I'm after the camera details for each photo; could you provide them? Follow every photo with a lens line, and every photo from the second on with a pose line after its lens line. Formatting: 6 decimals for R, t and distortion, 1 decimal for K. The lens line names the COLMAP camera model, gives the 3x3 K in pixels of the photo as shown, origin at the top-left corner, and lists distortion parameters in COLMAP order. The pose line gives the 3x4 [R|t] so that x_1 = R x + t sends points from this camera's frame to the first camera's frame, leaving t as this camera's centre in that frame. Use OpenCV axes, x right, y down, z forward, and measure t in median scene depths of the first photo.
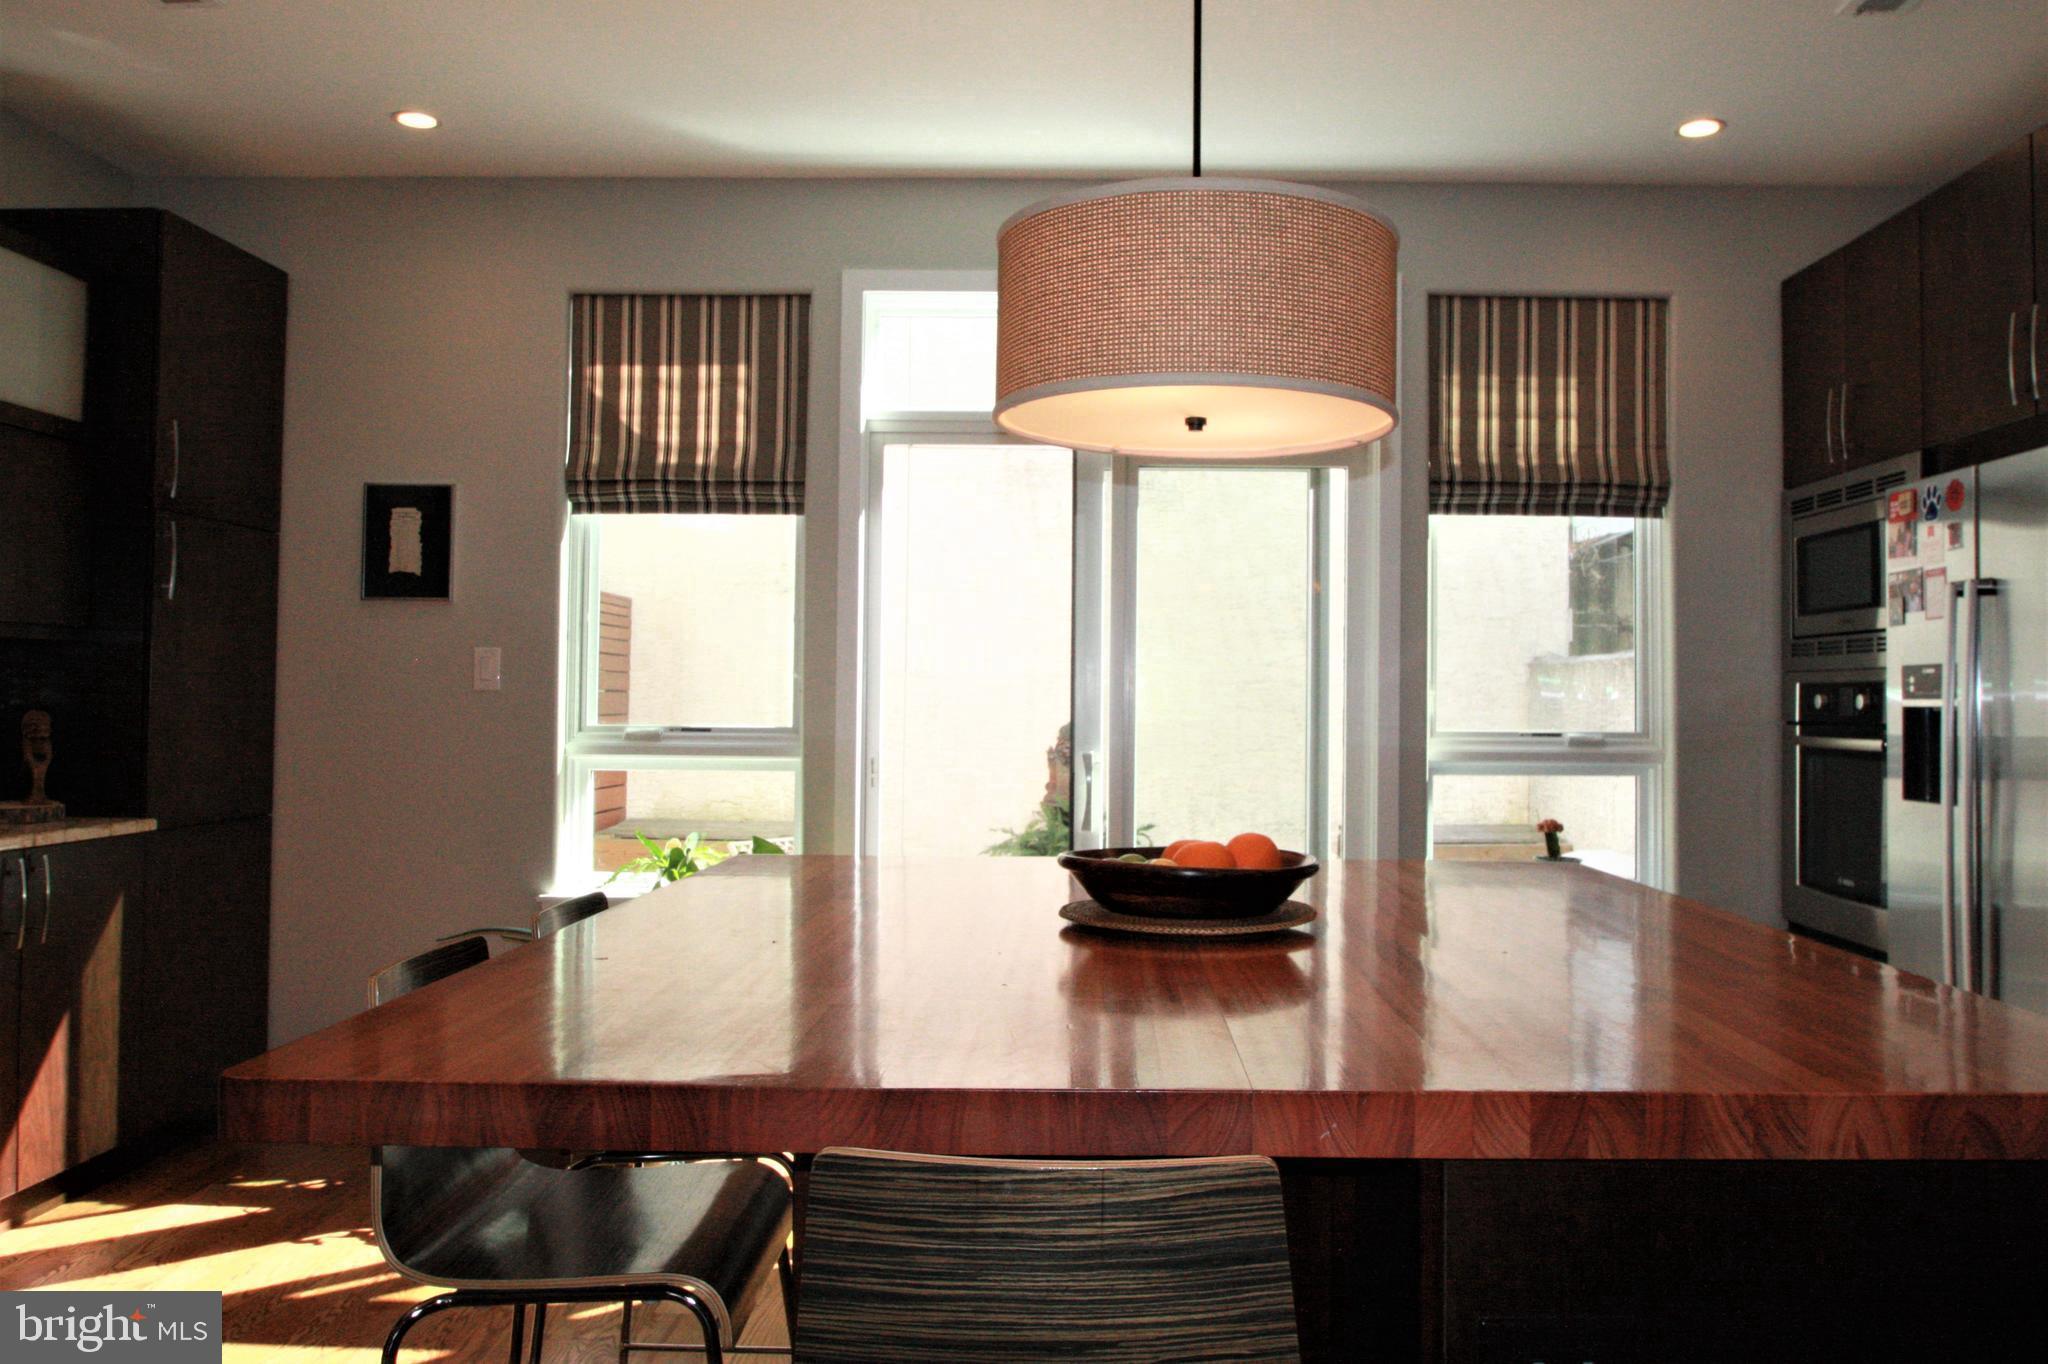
lens RADIAL K [[1543.3, 0, 1026.8], [0, 1543.3, 681.0], [0, 0, 1]] dist [-0.004953, -0.001861]
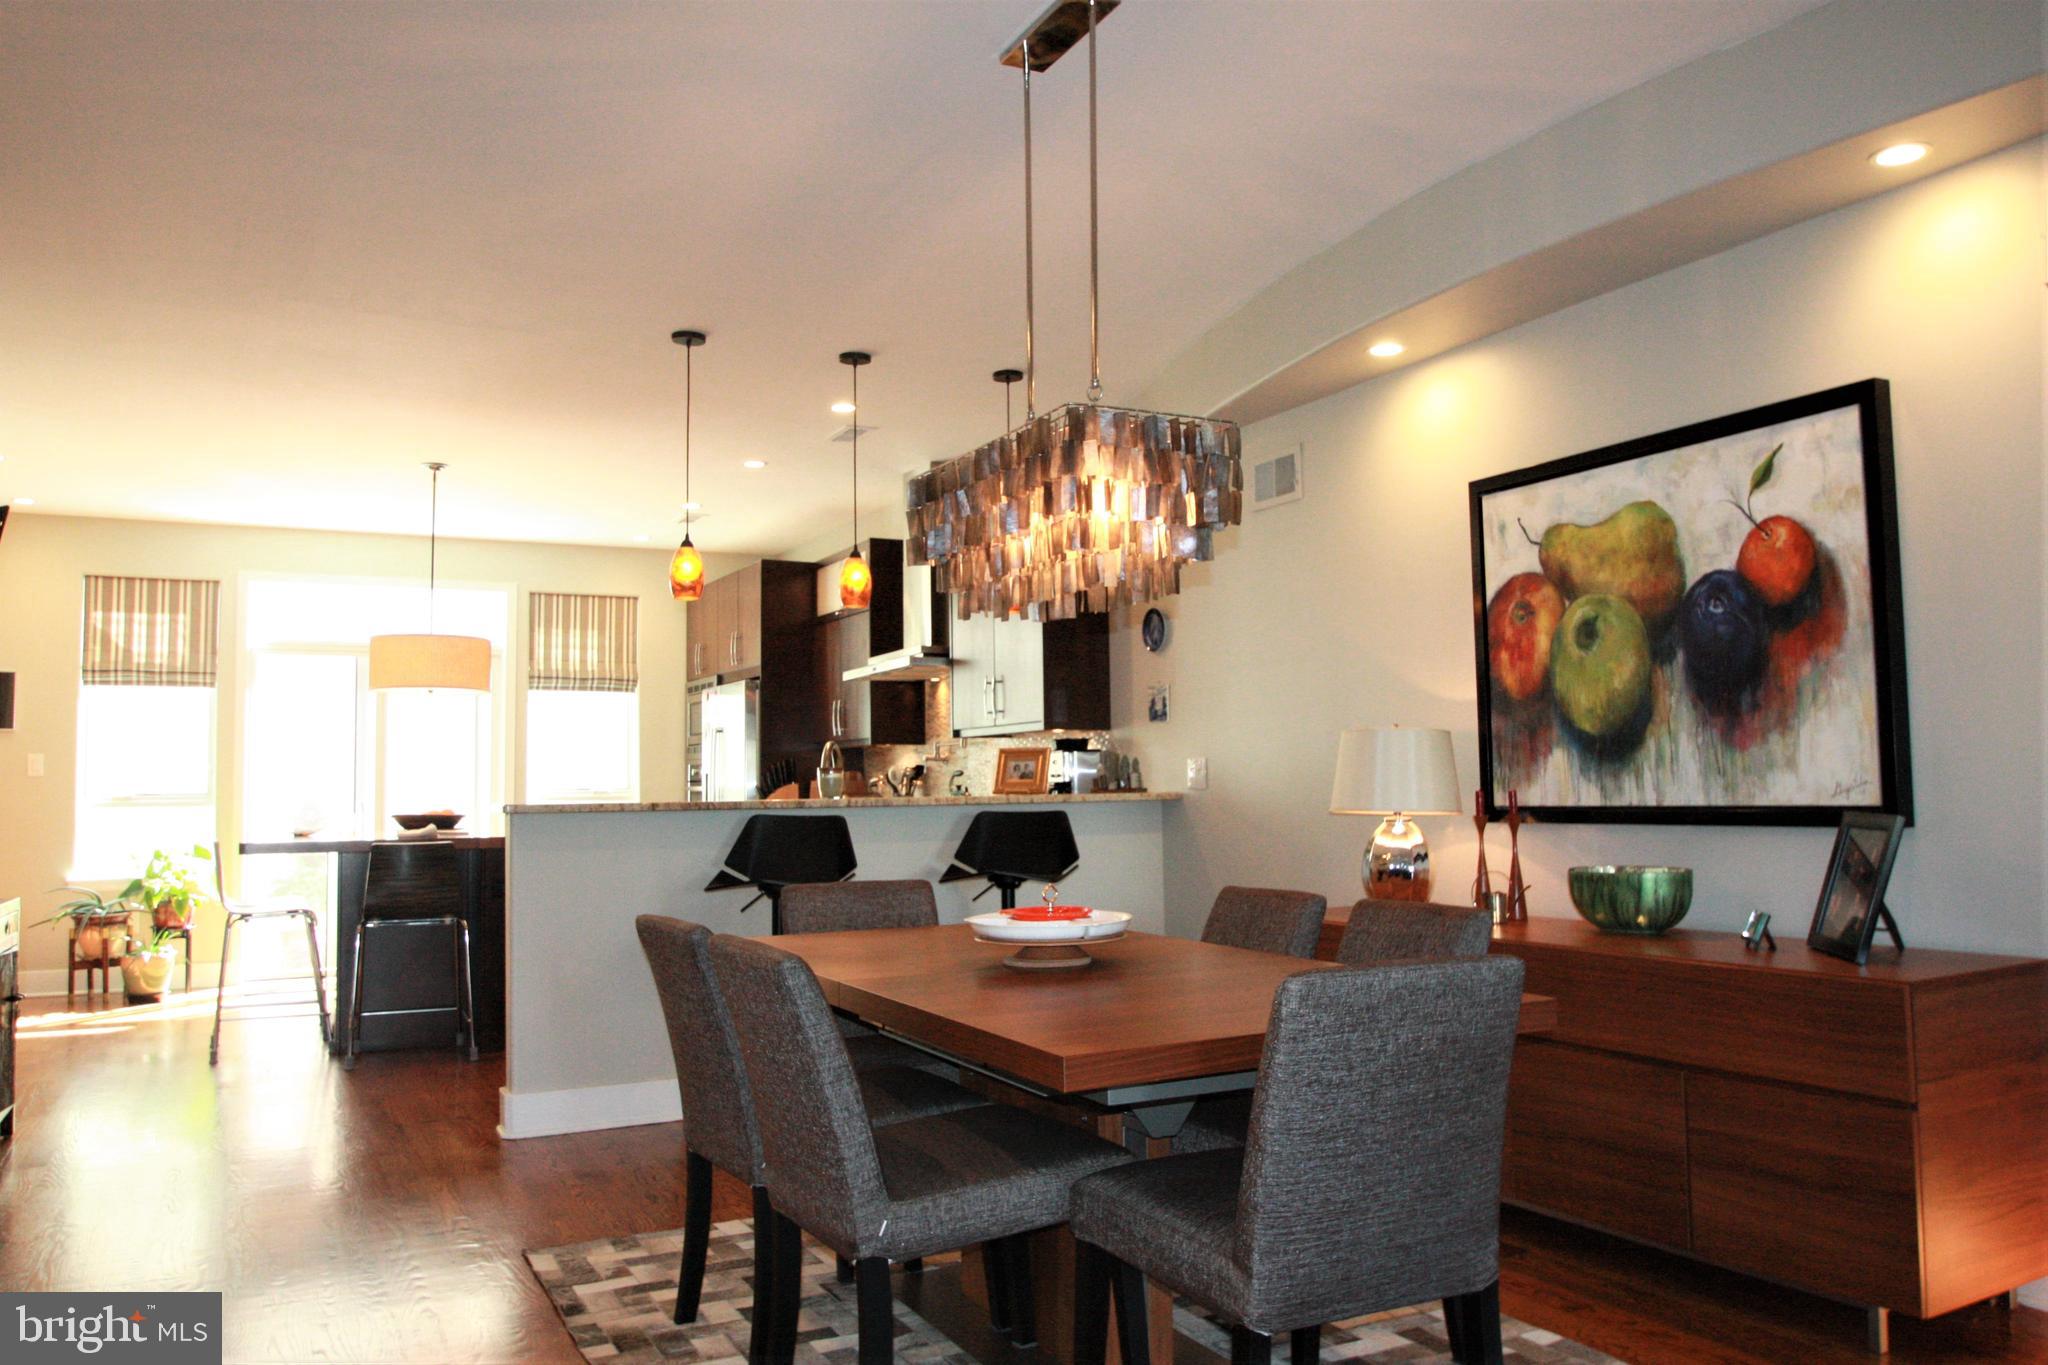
lens RADIAL K [[1543.3, 0, 1025.4], [0, 1543.3, 680.4], [0, 0, 1]] dist [-0.004953, -0.001861]
pose [[0.880577, 0.014563, 0.473680, -0.165416], [0.007720, 0.998954, -0.045064, -0.017154], [-0.473841, 0.043339, 0.879544, -1.312339]]
